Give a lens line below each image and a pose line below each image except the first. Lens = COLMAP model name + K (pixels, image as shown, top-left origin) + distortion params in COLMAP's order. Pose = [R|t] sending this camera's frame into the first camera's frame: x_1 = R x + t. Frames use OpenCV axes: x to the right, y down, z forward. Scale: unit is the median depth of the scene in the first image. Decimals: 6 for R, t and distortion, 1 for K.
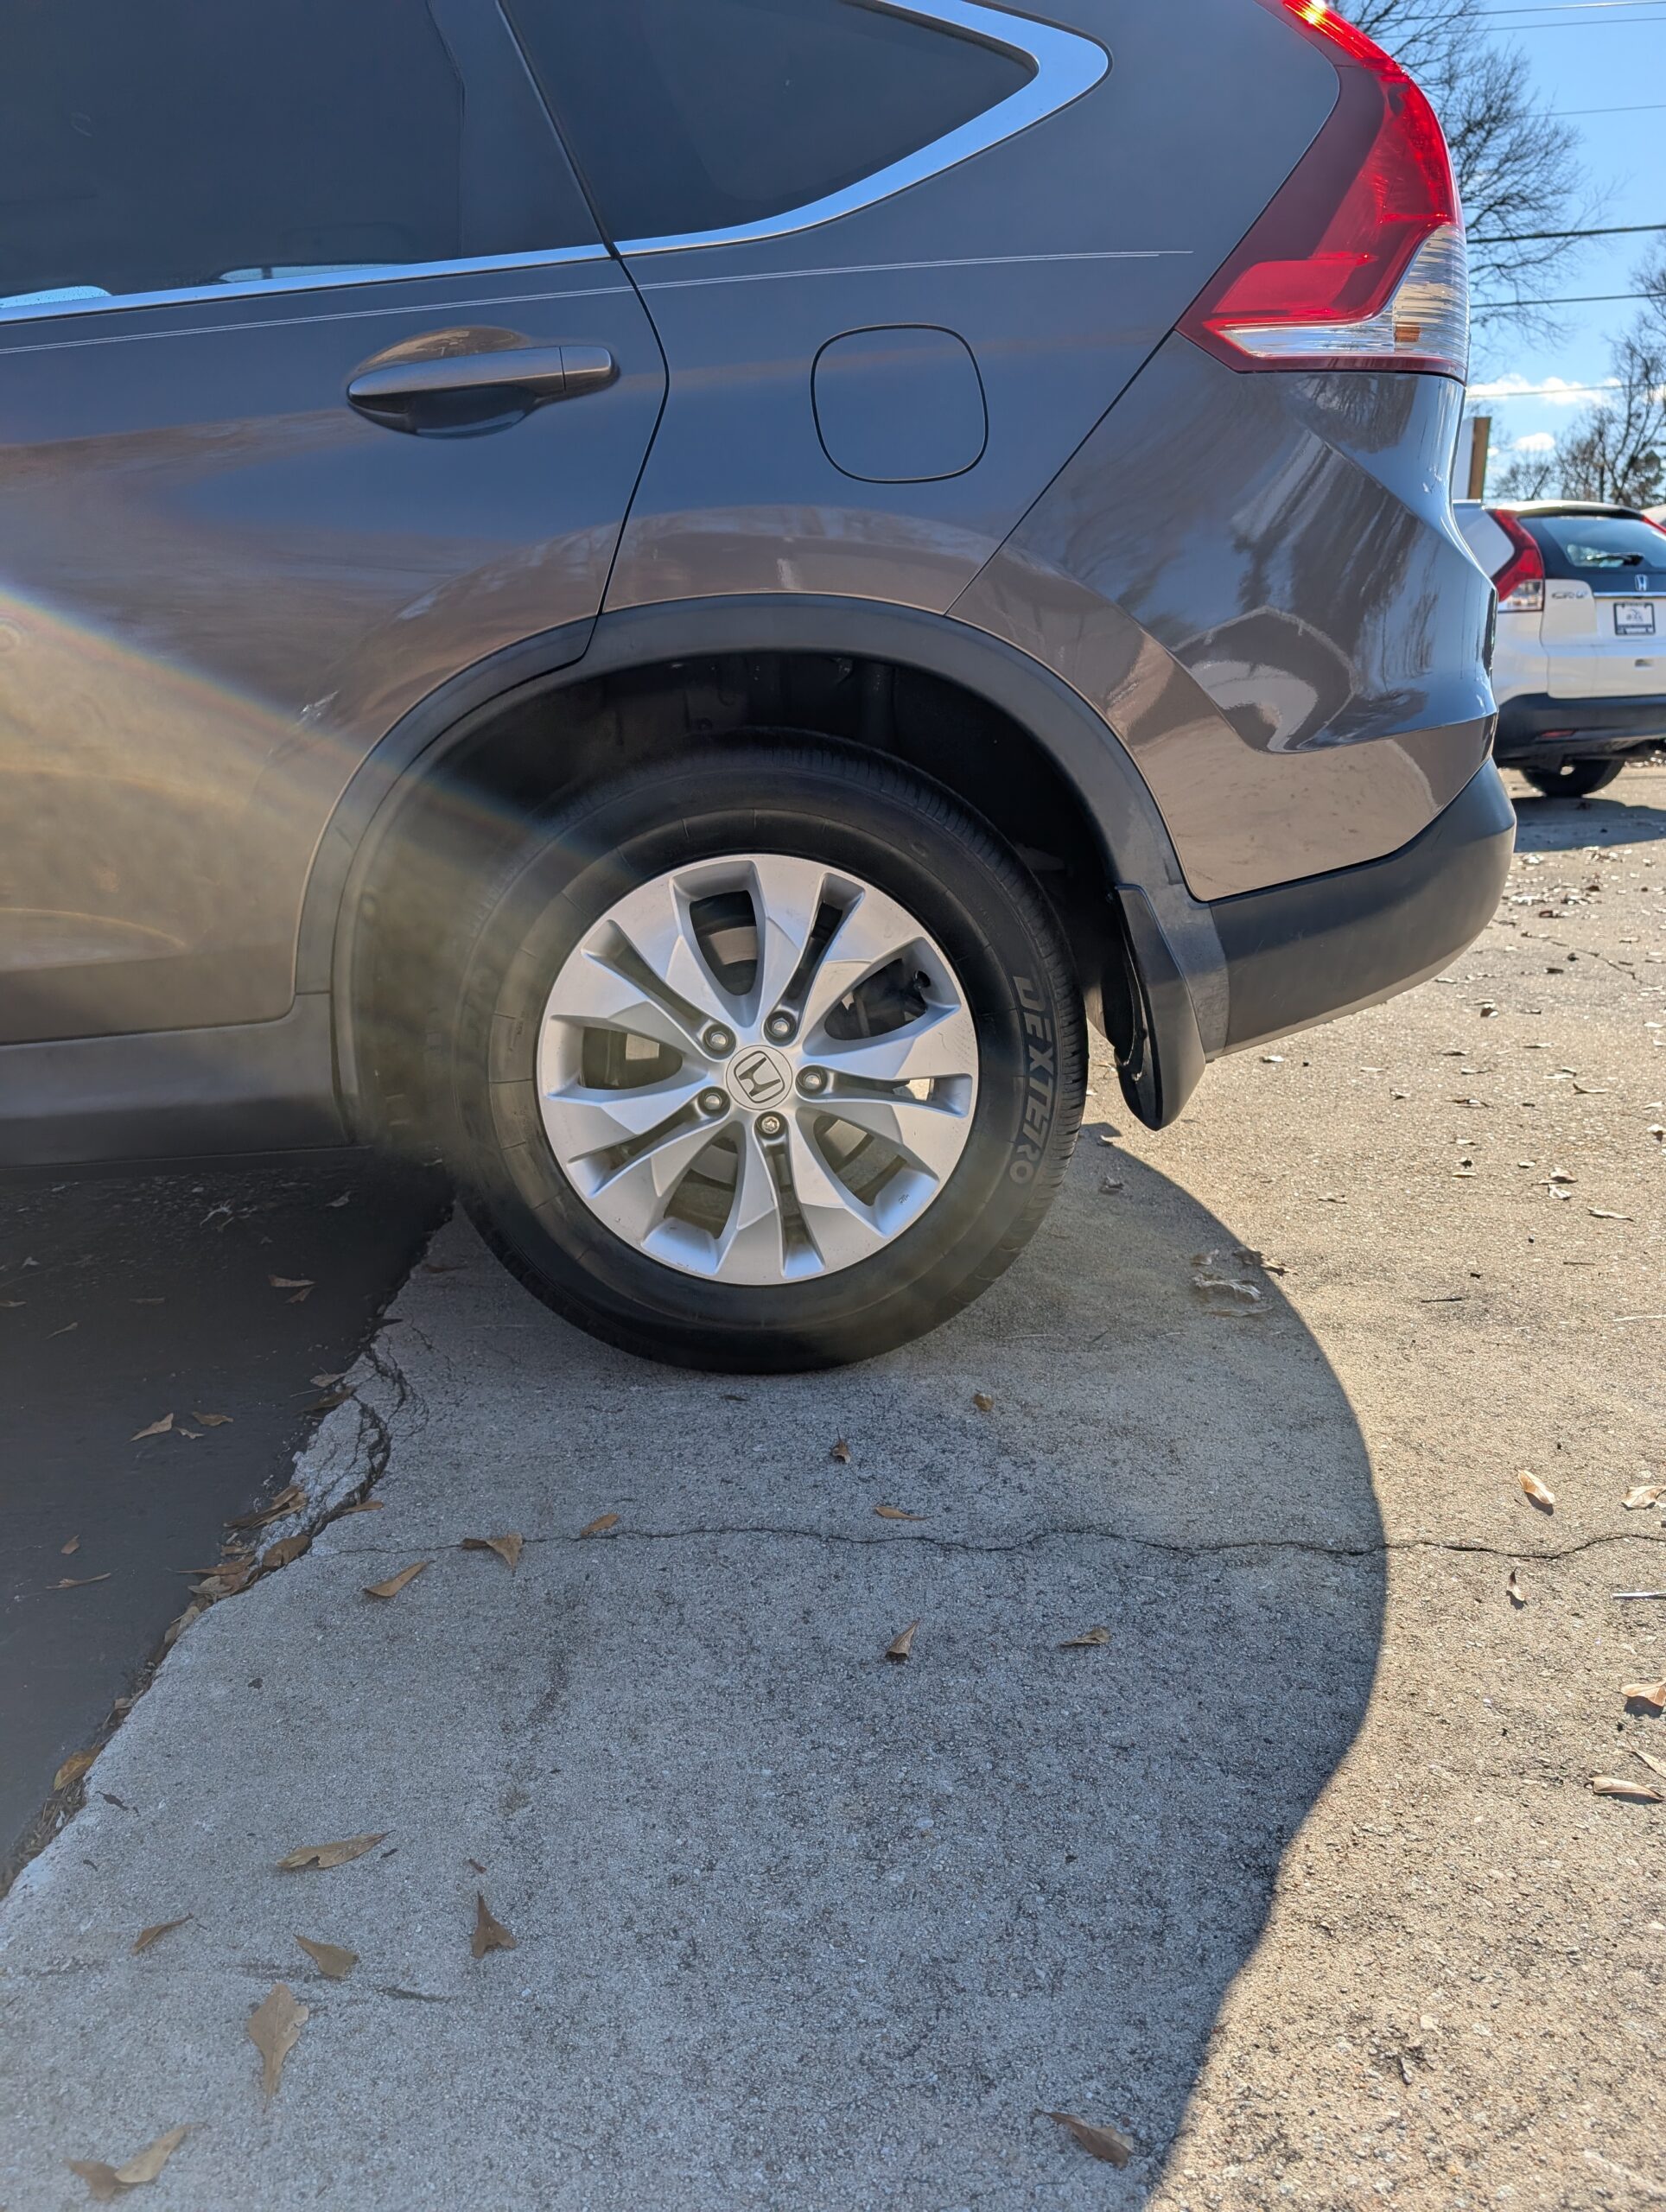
lens RADIAL K [[1588.2, 0, 832.9], [0, 1588.2, 1102.9], [0, 0, 1]] dist [0.014298, -0.015917]
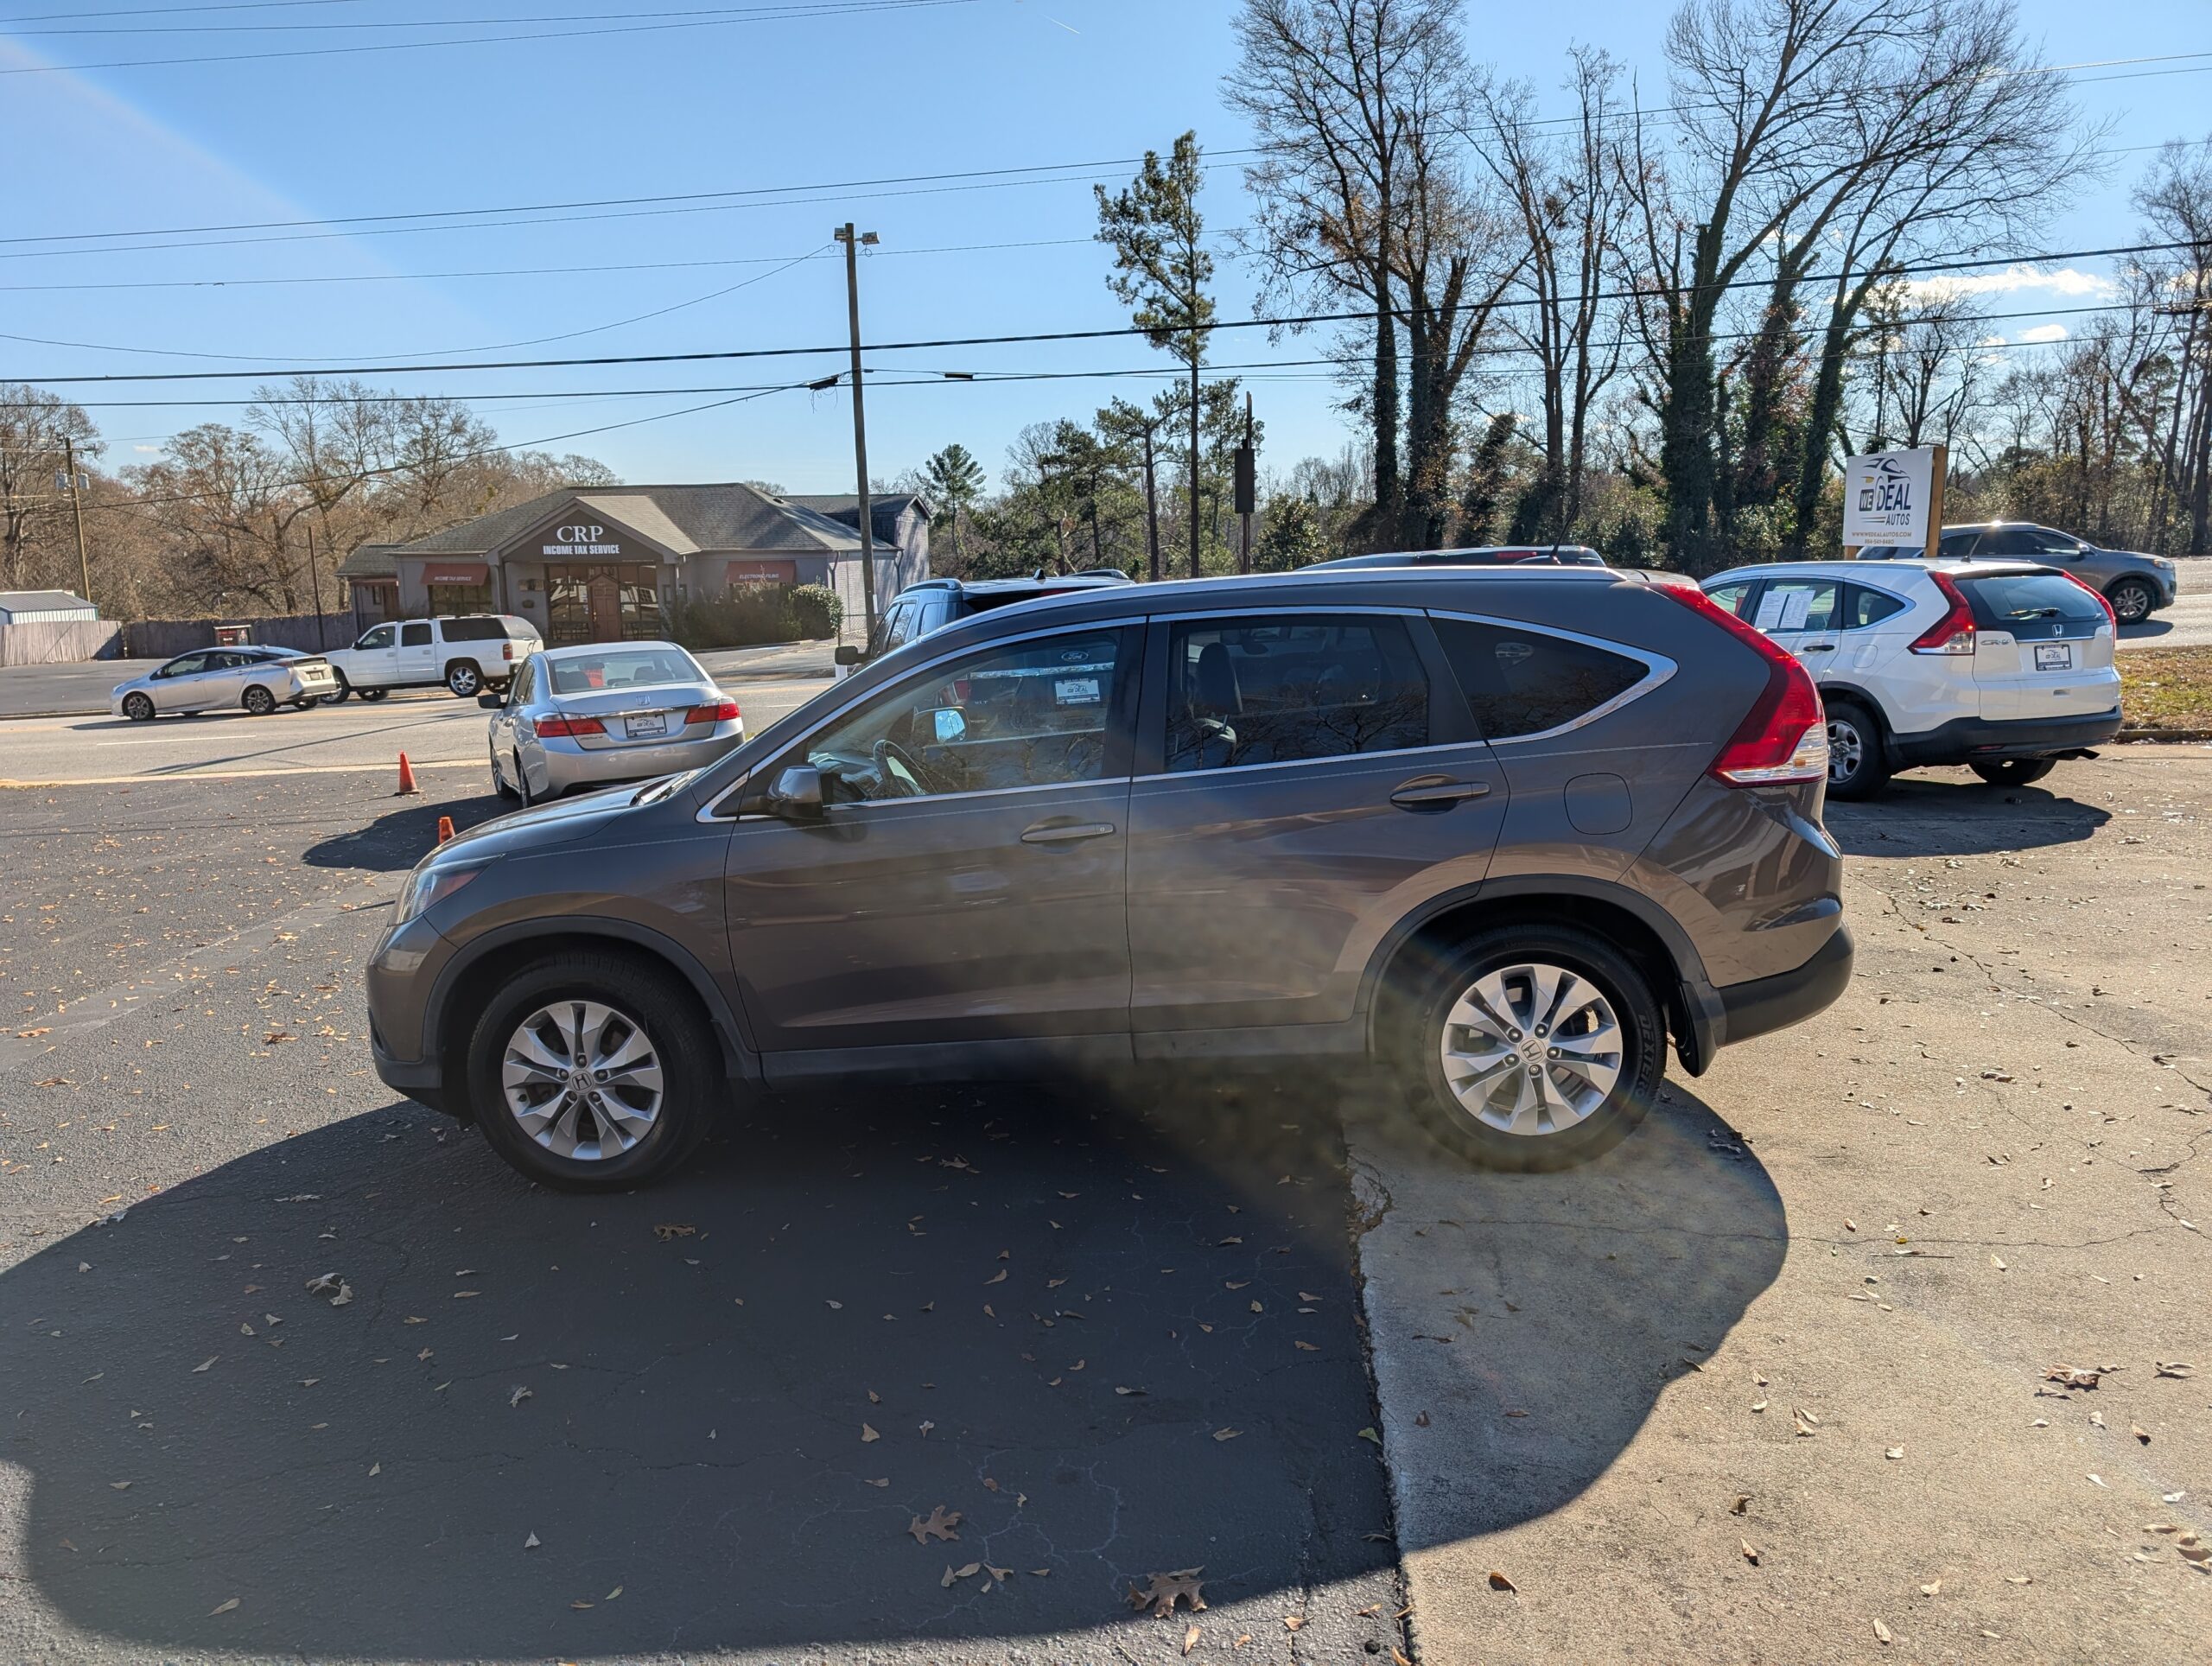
lens RADIAL K [[1588.2, 0, 1097.6], [0, 1588.2, 842.4], [0, 0, 1]] dist [0.014298, -0.015917]
pose [[0.991648, 0.020610, -0.127317, -0.401754], [-0.032075, 0.995544, -0.088671, -0.096092], [0.124923, 0.092015, 0.987891, -1.551940]]
